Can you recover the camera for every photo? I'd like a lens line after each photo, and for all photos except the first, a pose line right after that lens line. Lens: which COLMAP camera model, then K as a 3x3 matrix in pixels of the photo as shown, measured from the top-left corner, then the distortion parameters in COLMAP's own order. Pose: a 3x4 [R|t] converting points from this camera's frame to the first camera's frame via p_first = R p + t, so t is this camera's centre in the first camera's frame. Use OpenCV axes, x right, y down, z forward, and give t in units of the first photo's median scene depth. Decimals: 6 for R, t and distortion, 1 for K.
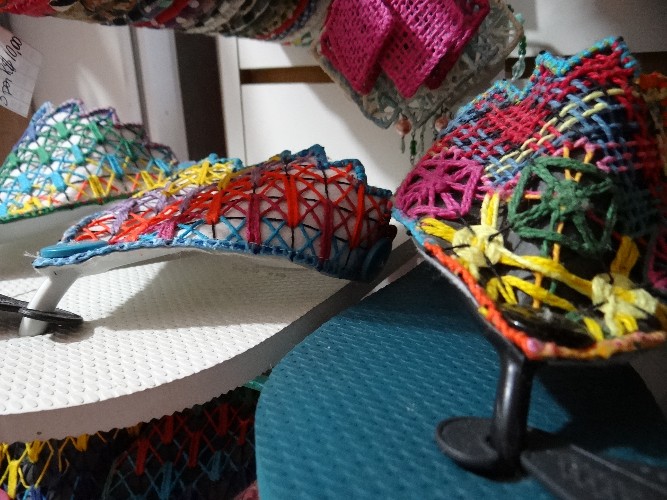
lens RADIAL K [[520.9, 0, 331.0], [0, 520.9, 251.5], [0, 0, 1]] dist [-0.013001, -0.001960]
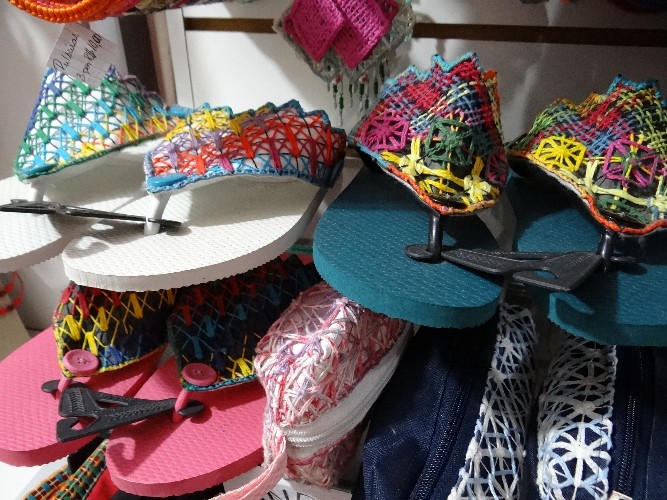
lens RADIAL K [[520.9, 0, 331.0], [0, 520.9, 251.5], [0, 0, 1]] dist [-0.013001, -0.001960]
pose [[0.965188, -0.100821, 0.241347, -0.493206], [0.055042, 0.980353, 0.189413, -0.075715], [-0.255702, -0.169535, 0.951774, -0.818566]]
